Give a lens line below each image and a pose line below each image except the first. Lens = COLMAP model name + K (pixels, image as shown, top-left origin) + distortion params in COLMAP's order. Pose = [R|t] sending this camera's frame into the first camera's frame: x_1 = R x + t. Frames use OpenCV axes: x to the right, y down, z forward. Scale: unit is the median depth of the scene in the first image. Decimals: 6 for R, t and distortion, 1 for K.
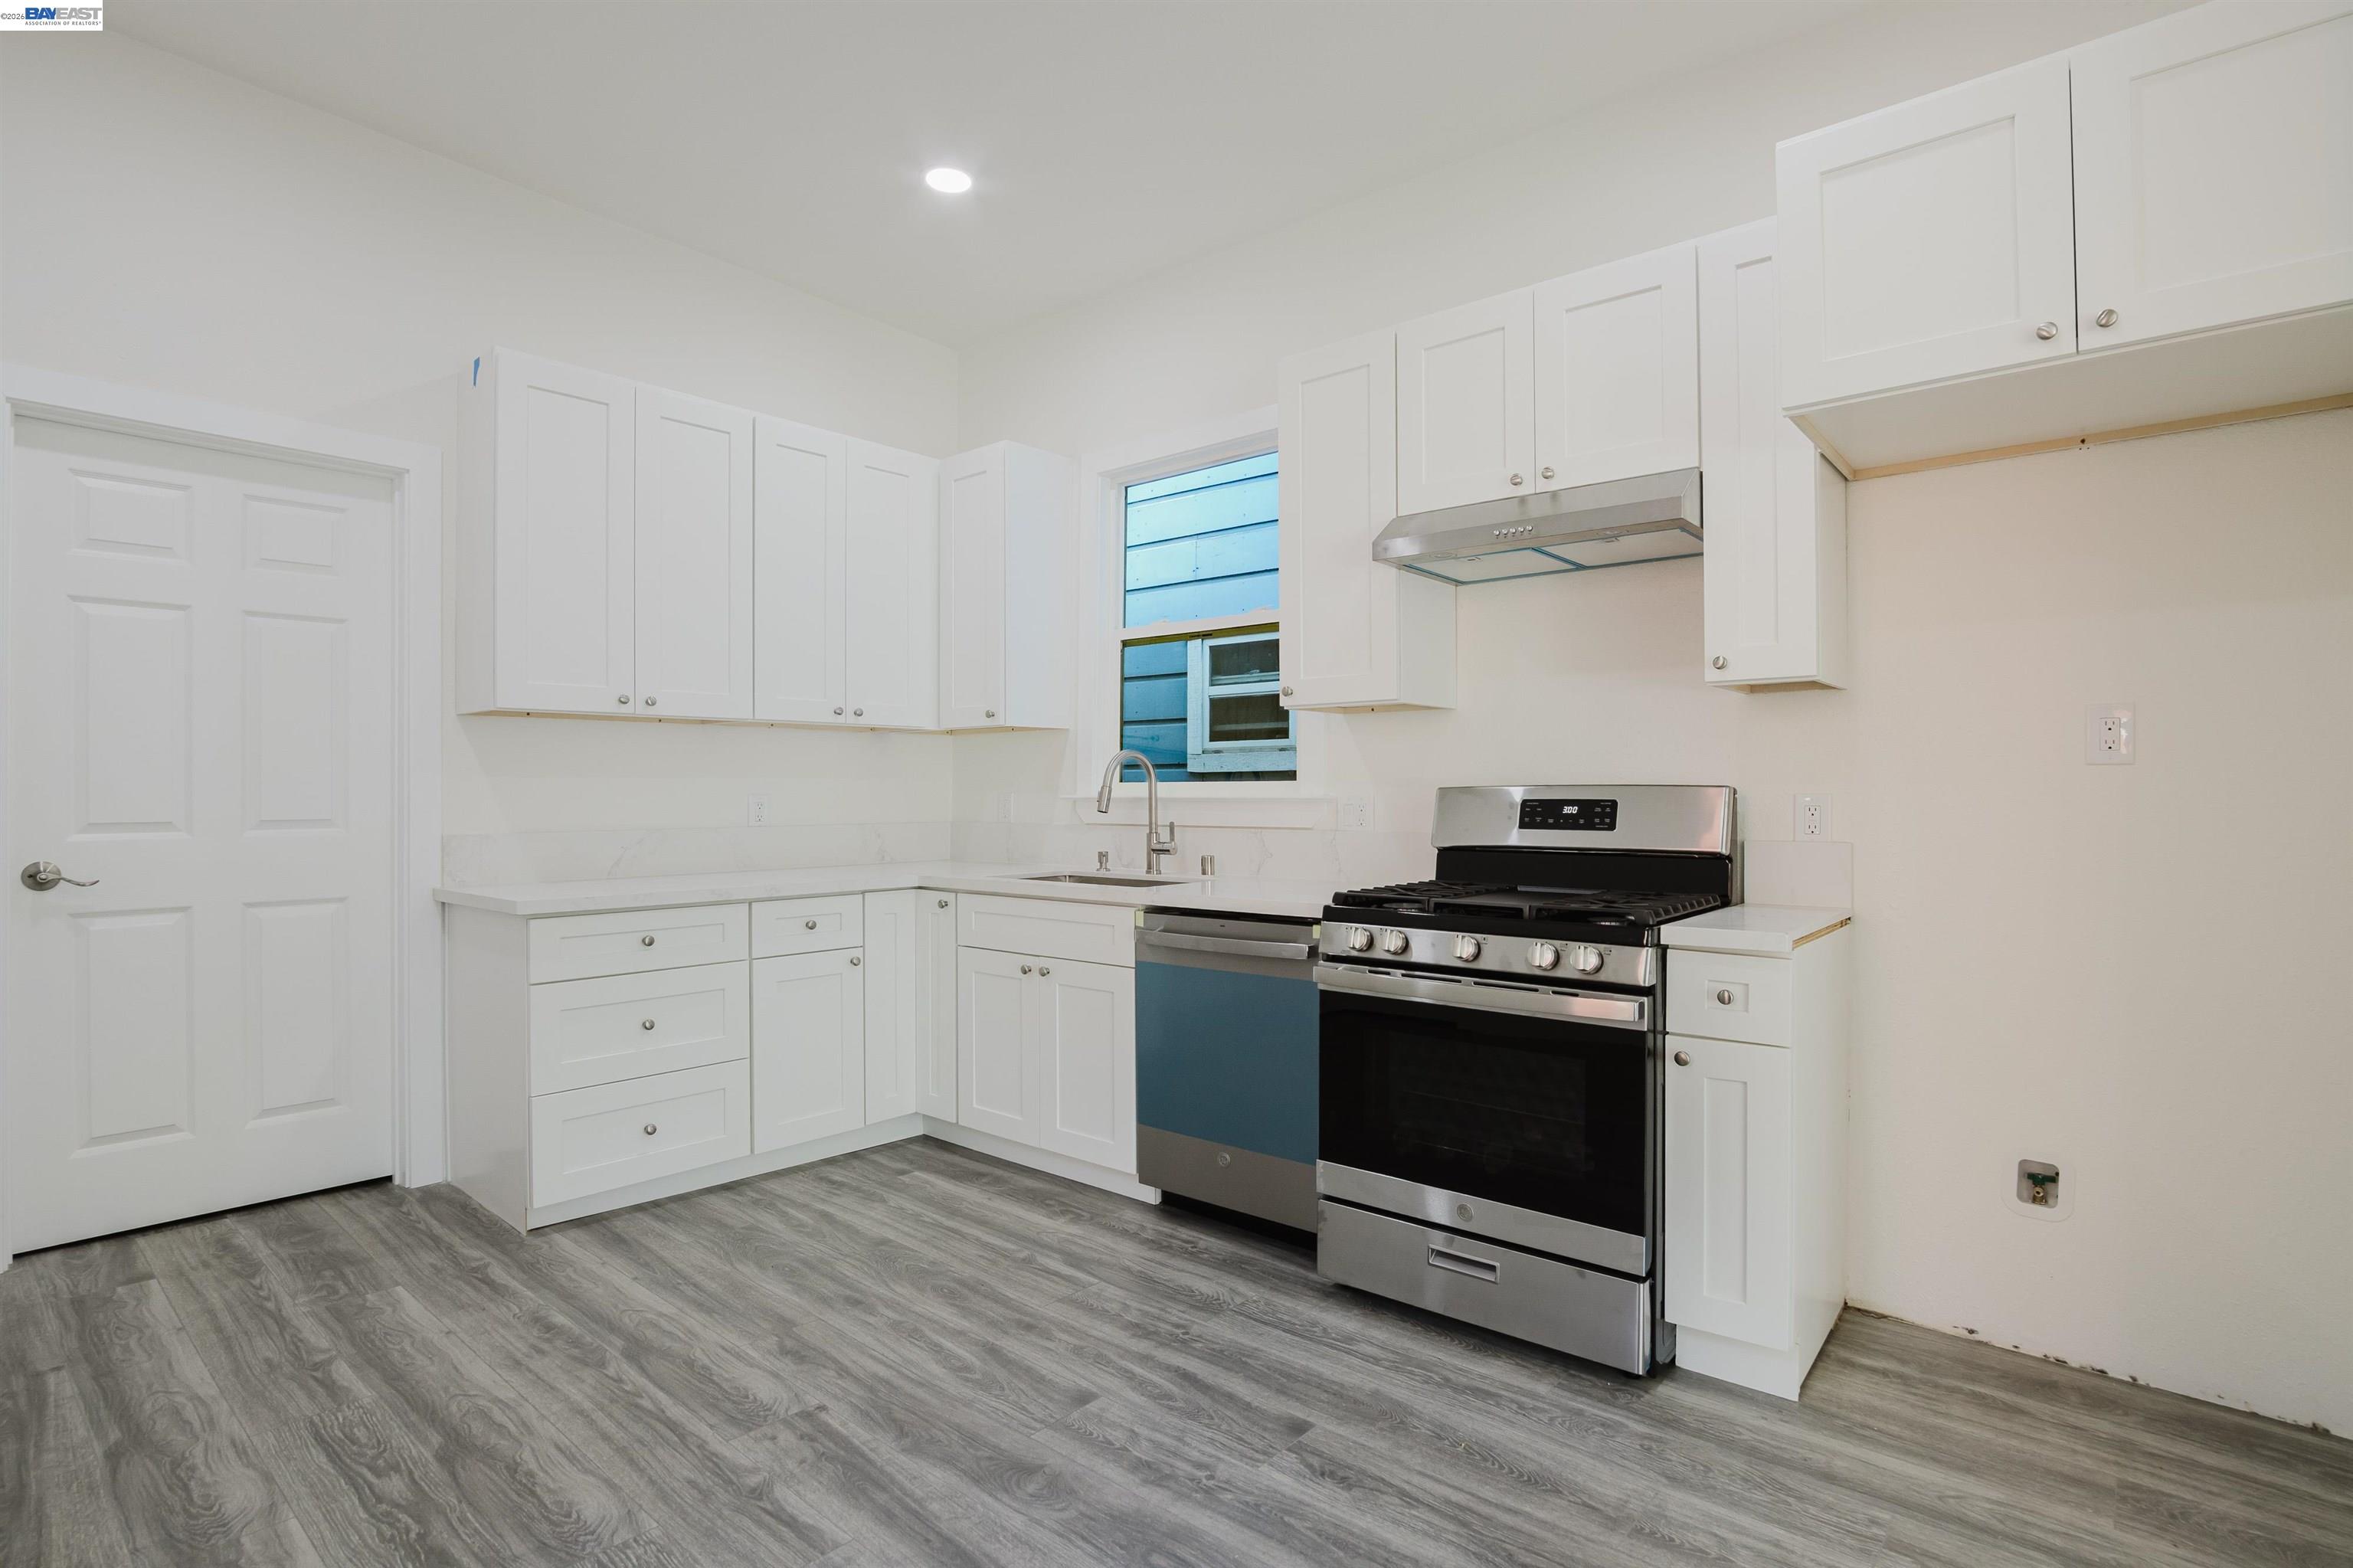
lens RADIAL K [[1136.8, 0, 1200.3], [0, 1136.8, 788.9], [0, 0, 1]] dist [-0.027760, 0.002187]
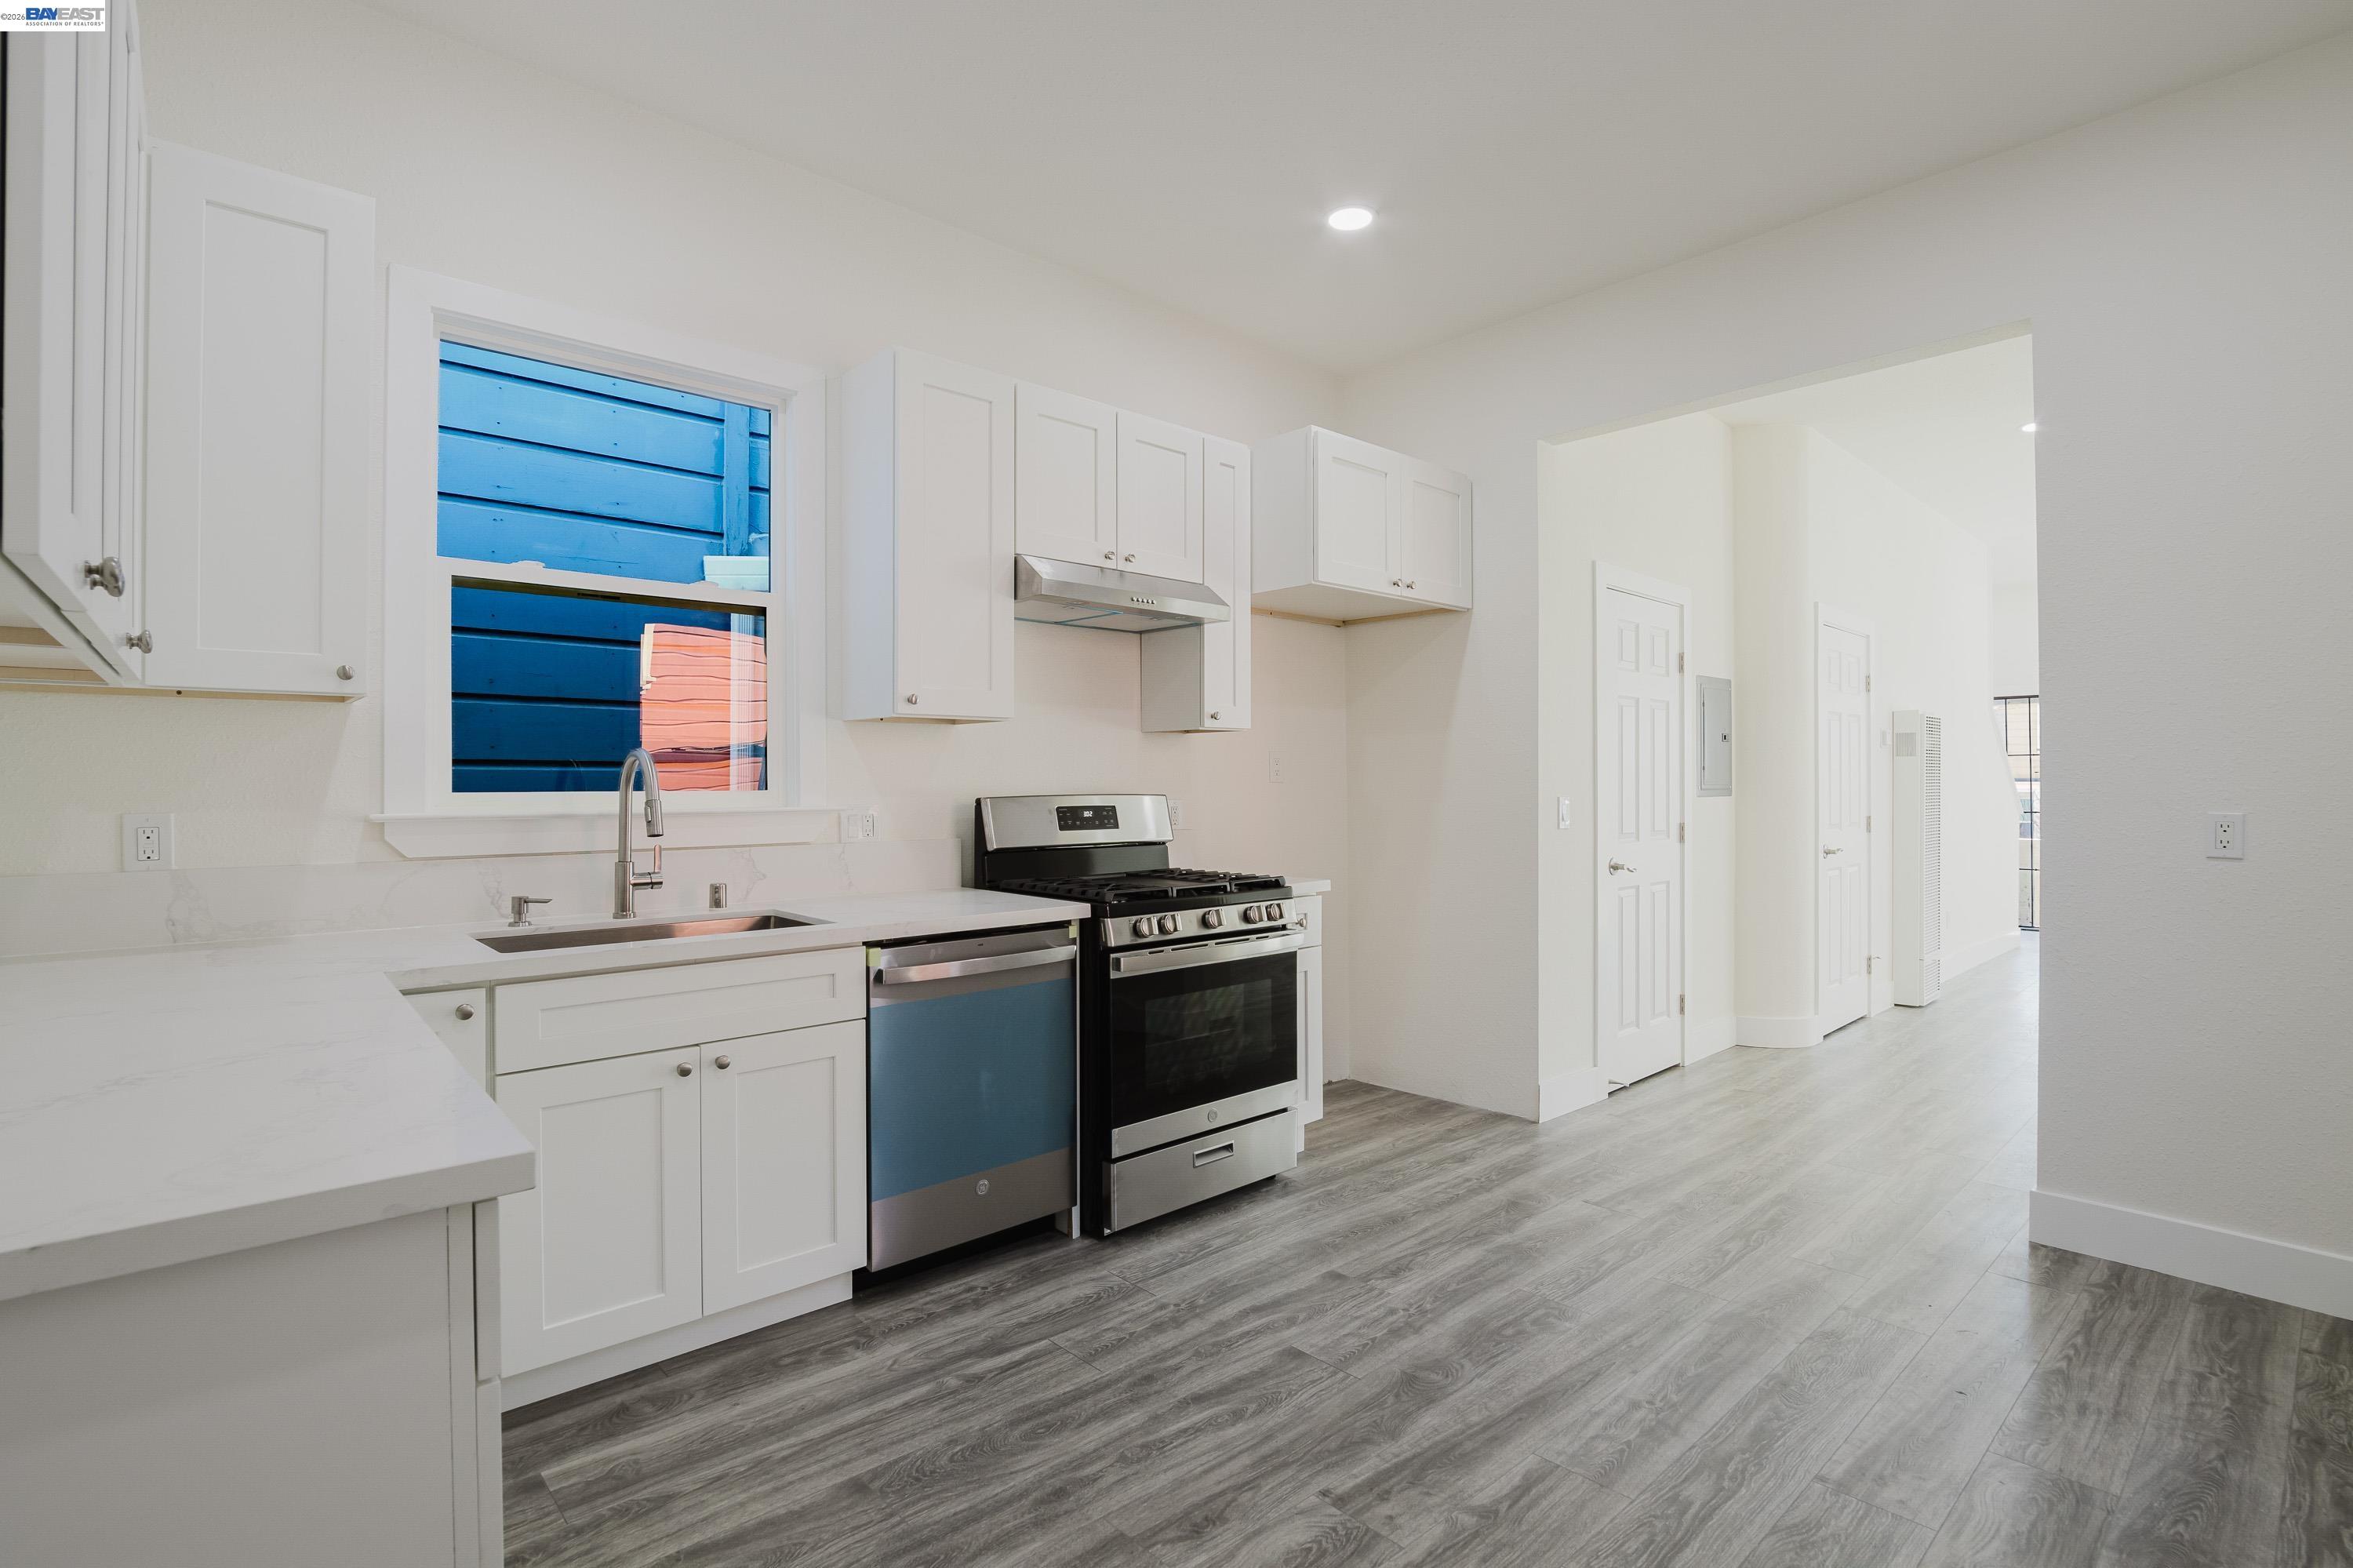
lens RADIAL K [[1087.8, 0, 1162.3], [0, 1087.8, 789.6], [0, 0, 1]] dist [-0.025397, 0.001369]
pose [[0.159109, -0.005231, 0.987247, -0.922030], [-0.003877, 0.999975, 0.005923, -0.017724], [-0.987253, -0.004769, 0.159085, 0.754813]]
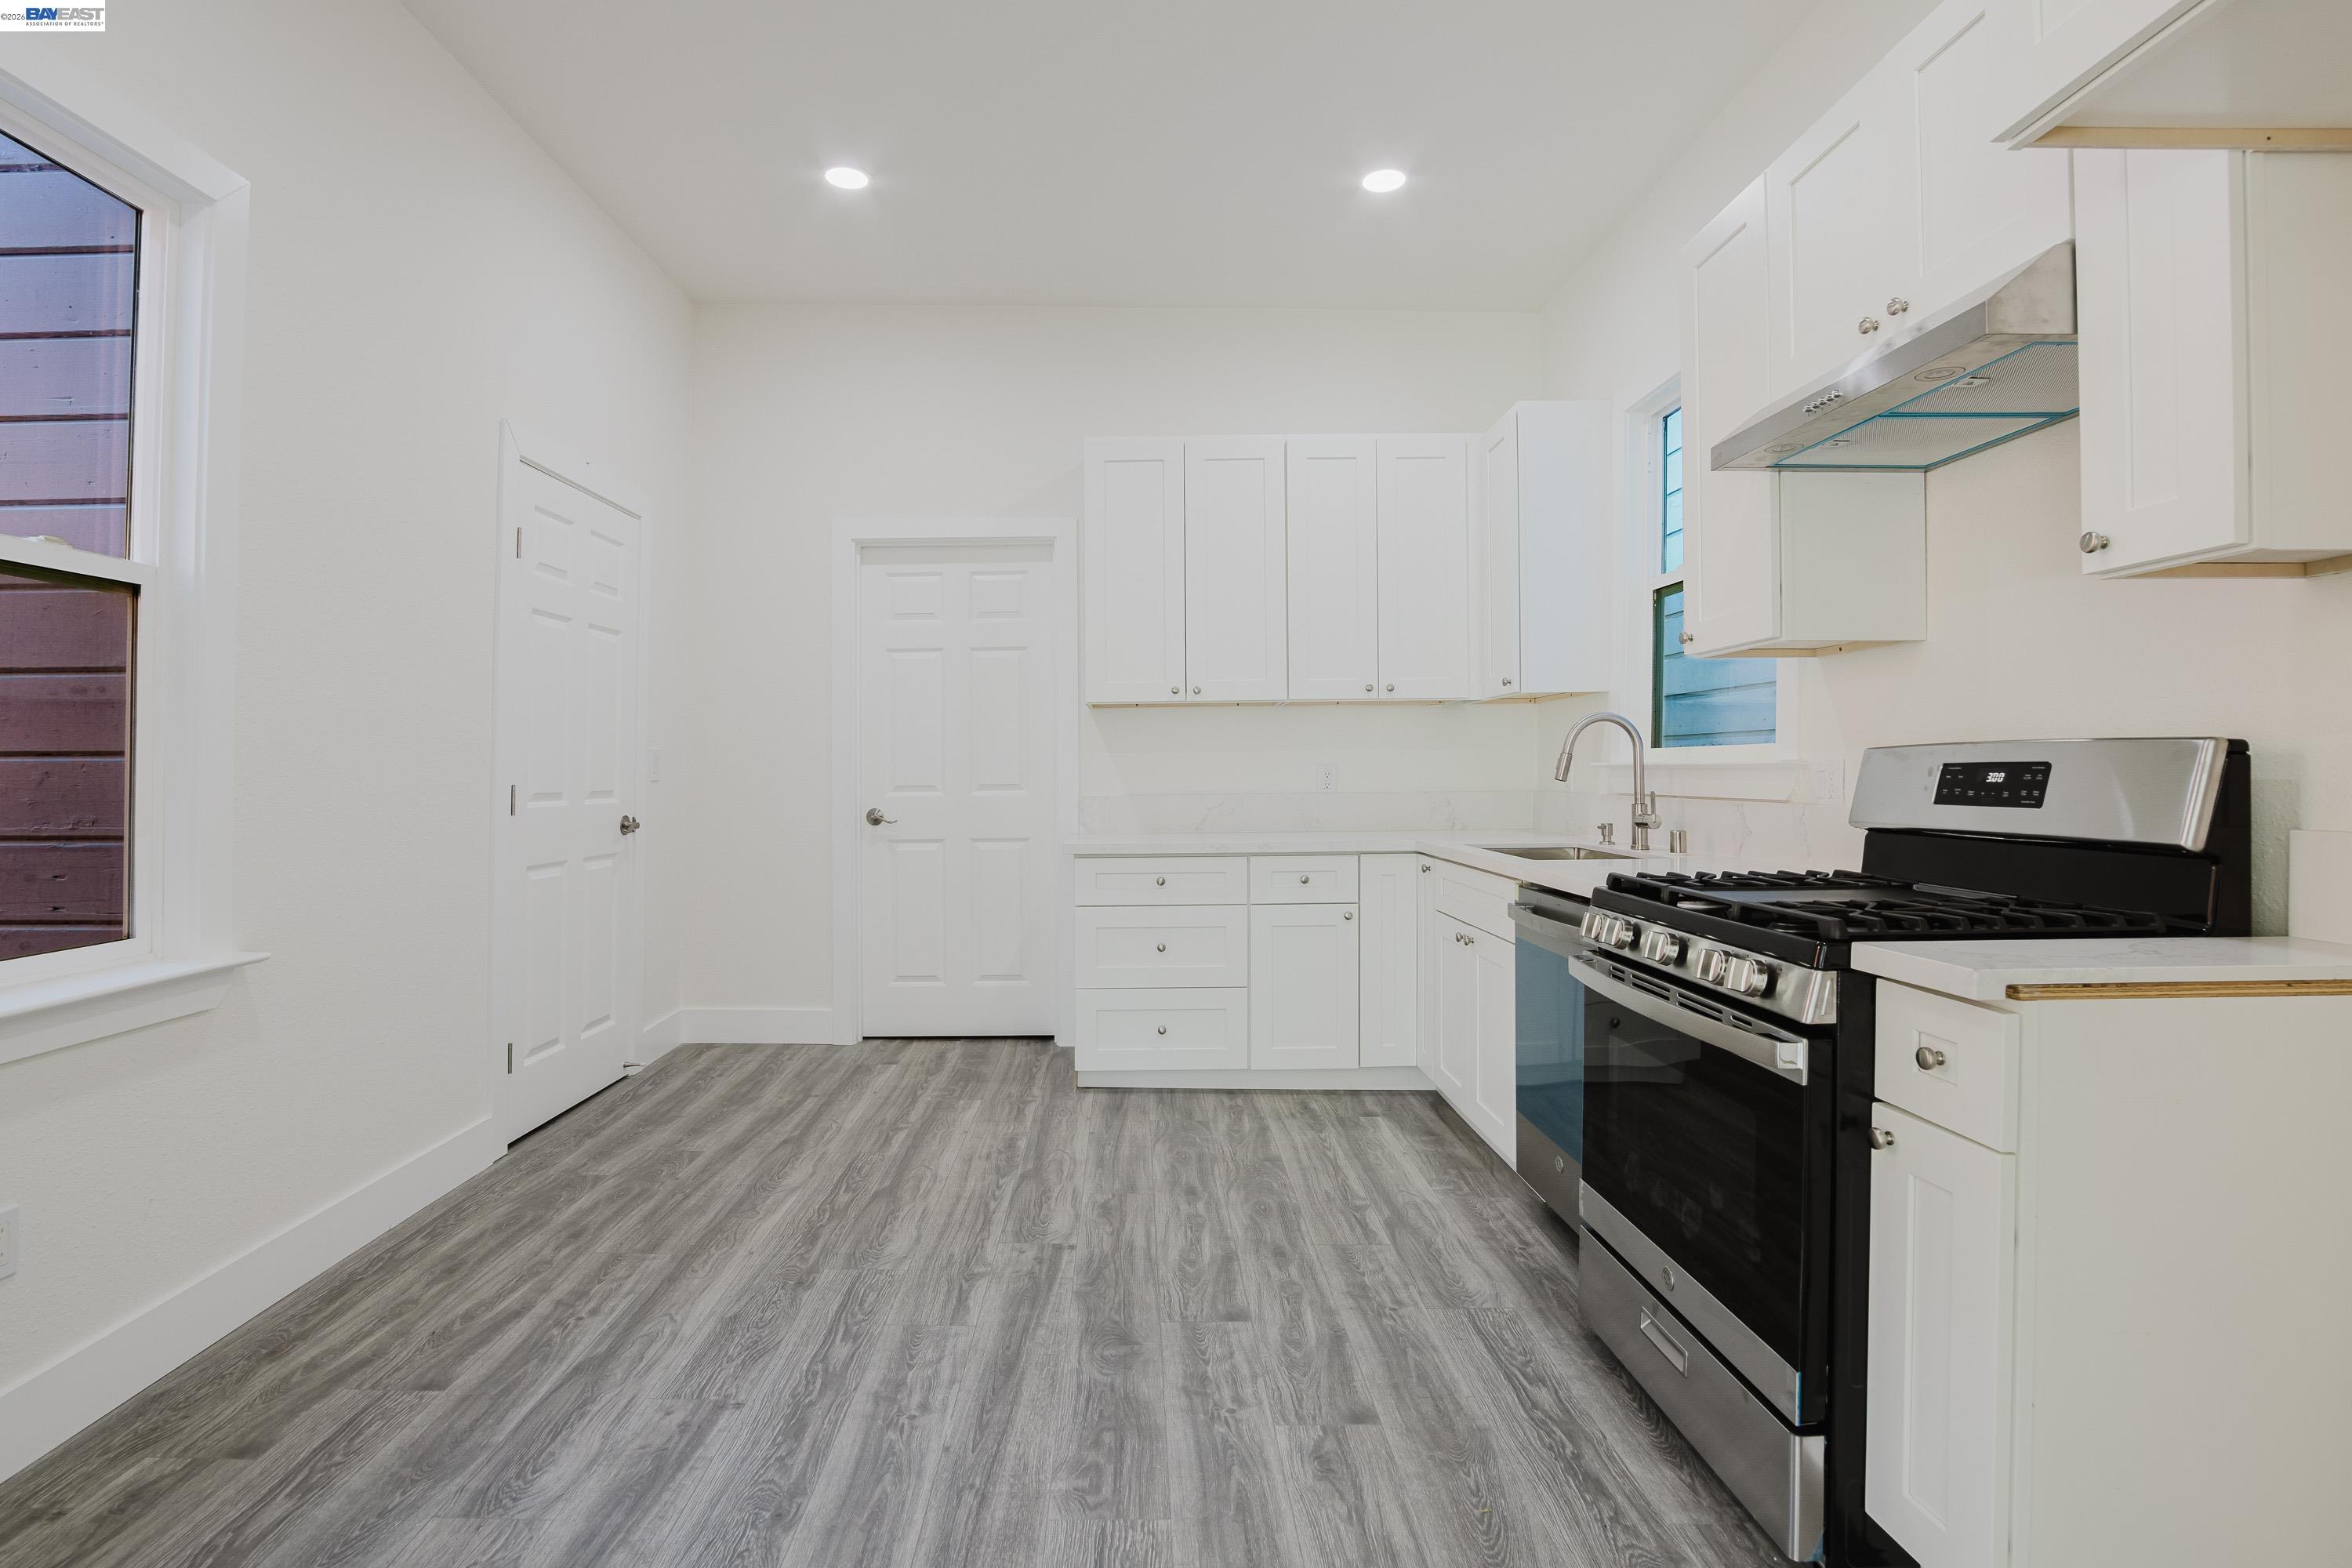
lens RADIAL K [[1136.3, 0, 1172.0], [0, 1136.3, 773.9], [0, 0, 1]] dist [-0.027760, 0.002187]
pose [[0.659222, -0.002651, -0.751944, 0.531515], [0.011354, 0.999915, 0.006429, 0.006721], [0.751863, -0.012776, 0.659196, 0.189446]]
